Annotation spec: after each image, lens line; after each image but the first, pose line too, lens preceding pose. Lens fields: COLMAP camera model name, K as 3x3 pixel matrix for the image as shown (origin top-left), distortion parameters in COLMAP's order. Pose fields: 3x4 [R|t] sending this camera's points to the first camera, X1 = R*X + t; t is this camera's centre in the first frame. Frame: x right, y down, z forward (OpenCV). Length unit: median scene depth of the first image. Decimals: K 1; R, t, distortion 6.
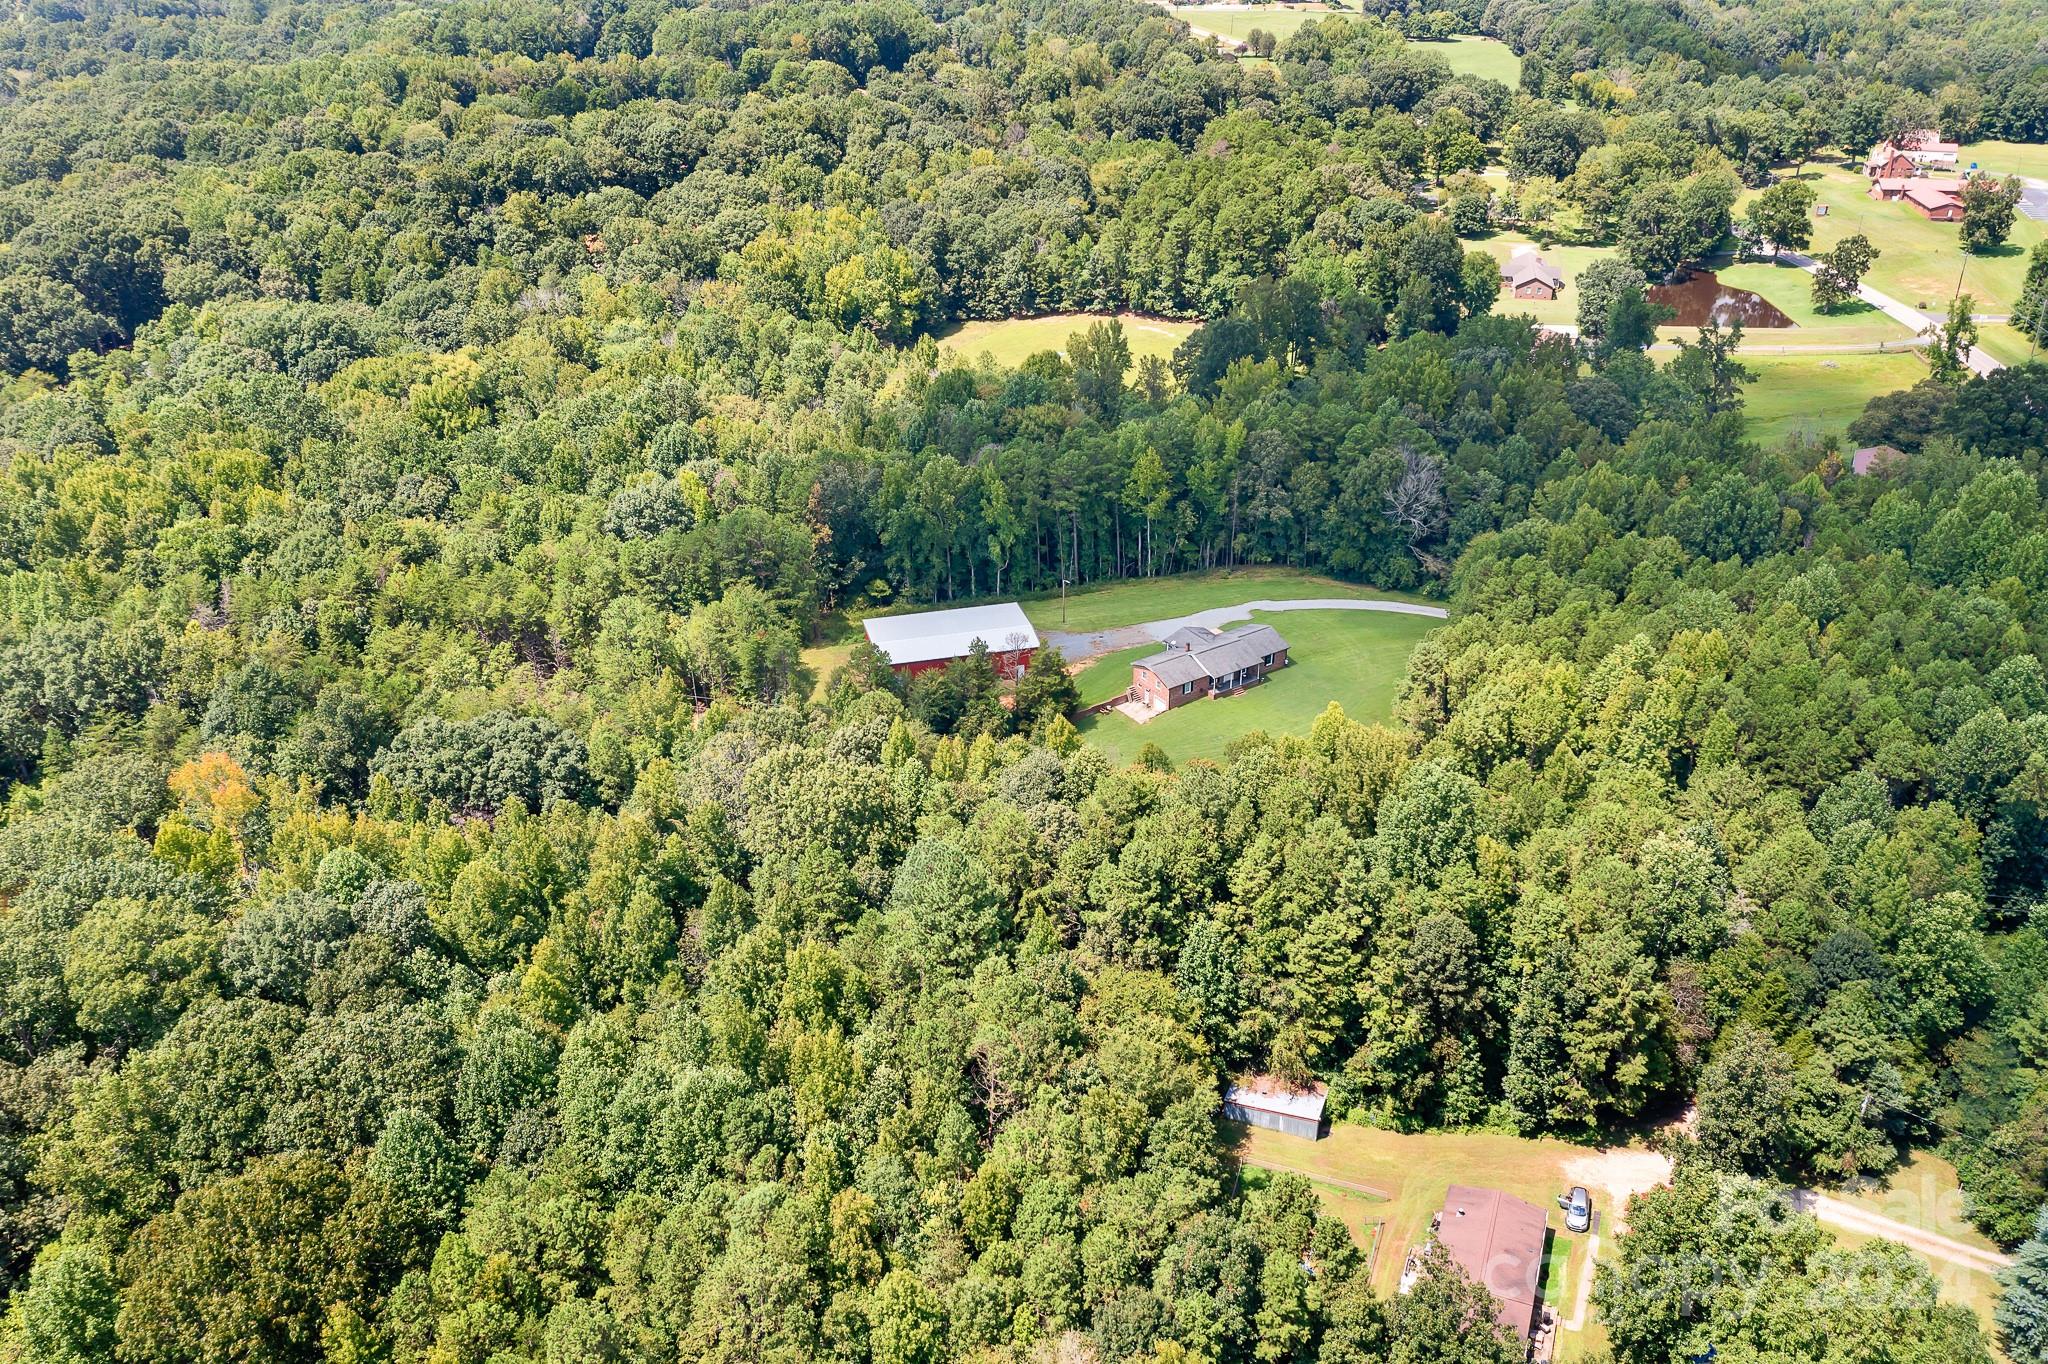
lens RADIAL K [[1697.8, 0, 1054.1], [0, 1697.8, 680.4], [0, 0, 1]] dist [-0.010166, -0.003711]
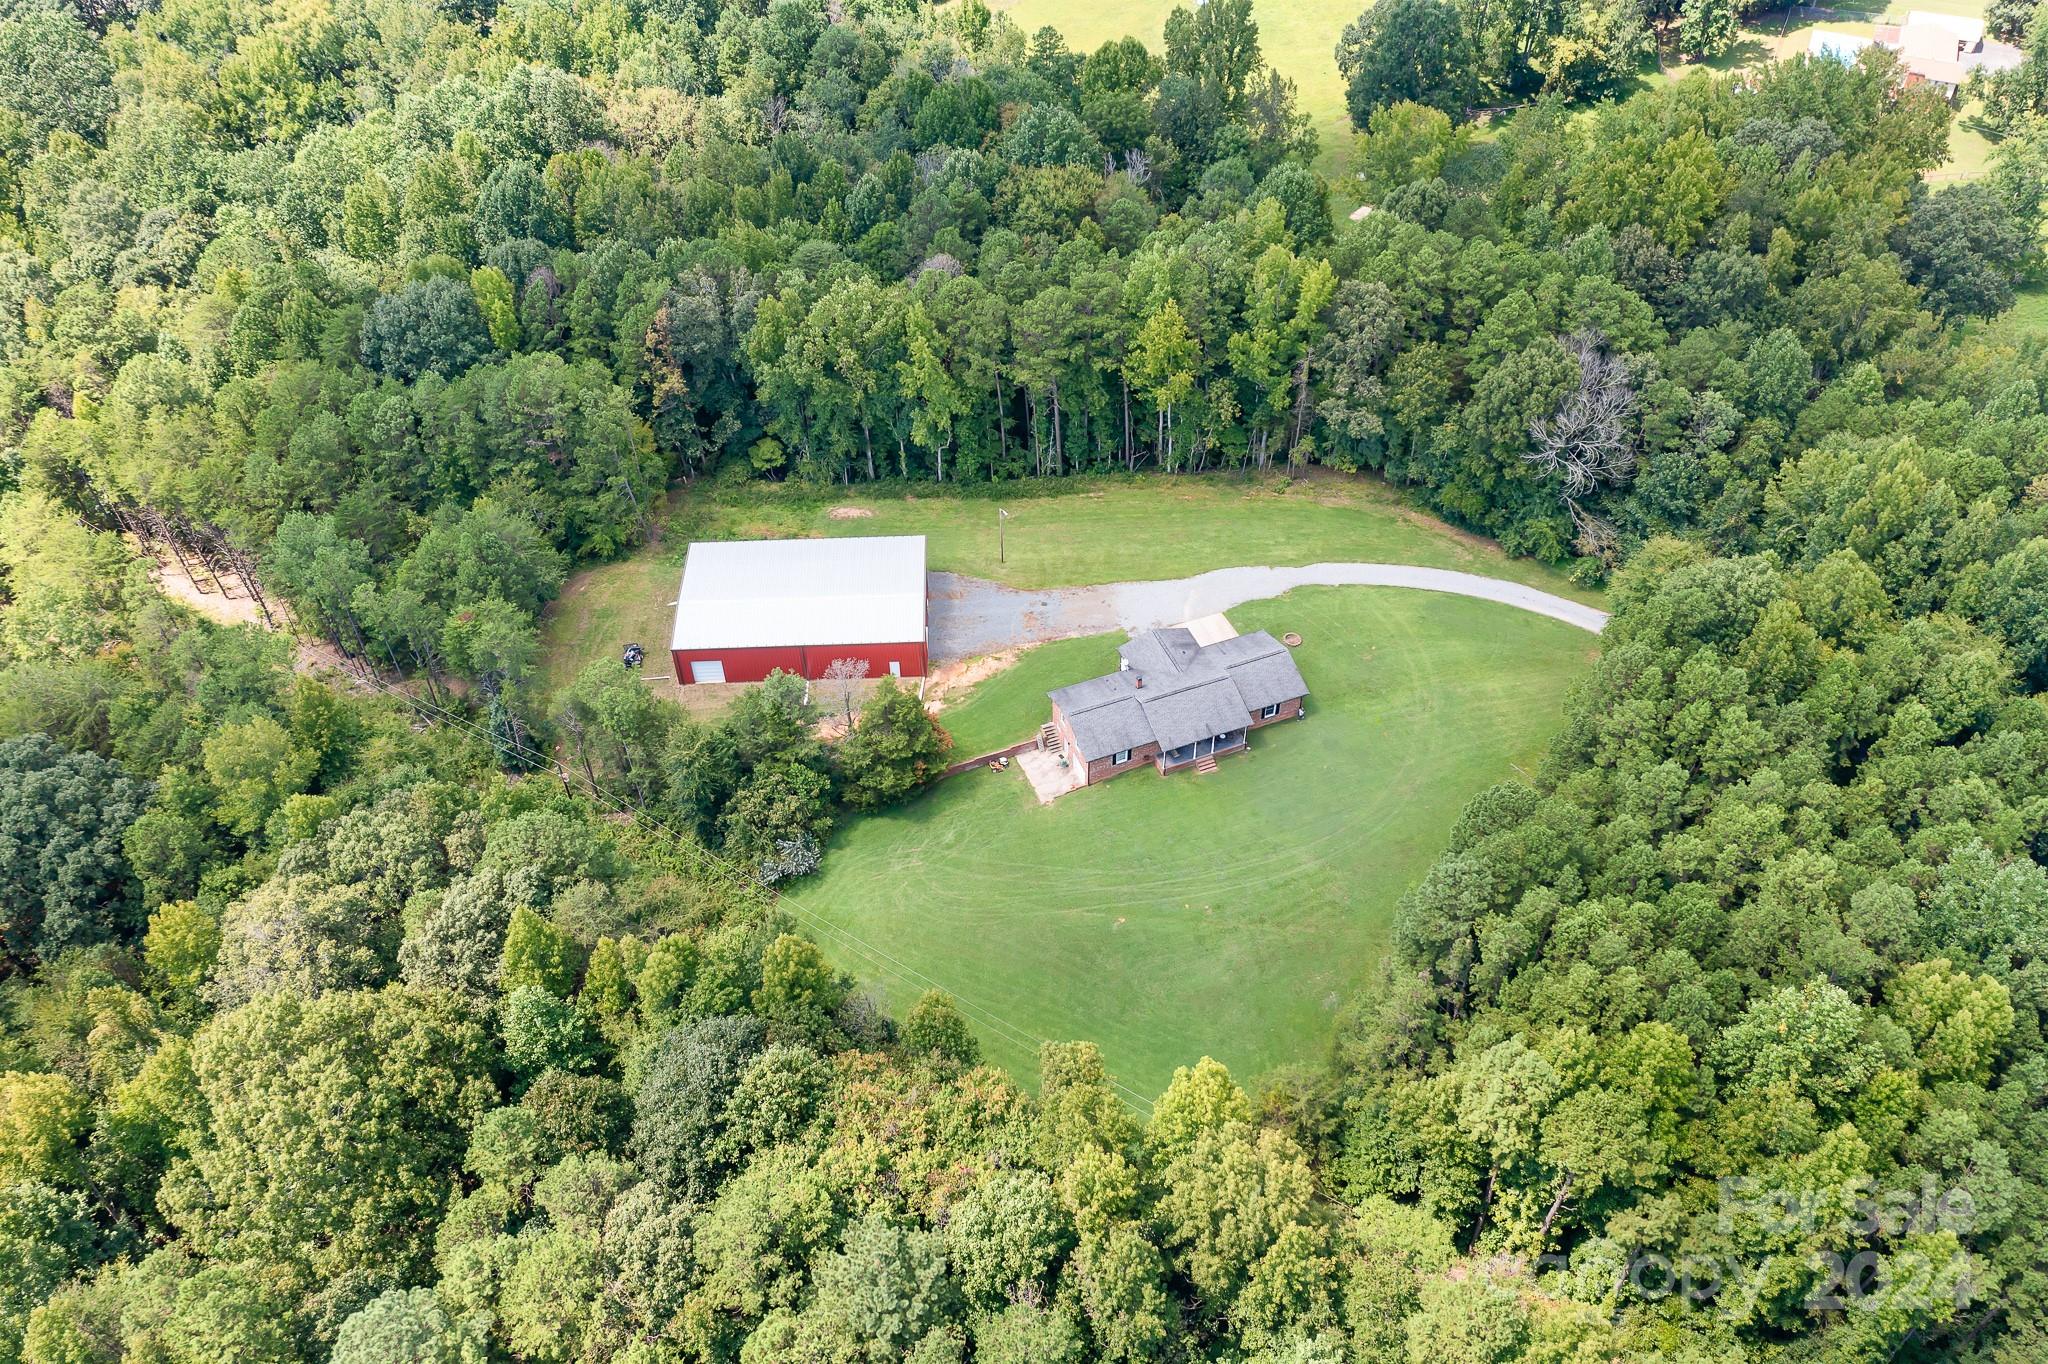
lens RADIAL K [[1619.9, 0, 1064.0], [0, 1619.9, 714.2], [0, 0, 1]] dist [-0.014055, -0.013022]
pose [[0.978332, 0.148654, -0.144109, 0.126246], [-0.094054, 0.939183, 0.330286, -0.185517], [0.184444, -0.309575, 0.932815, 0.380532]]
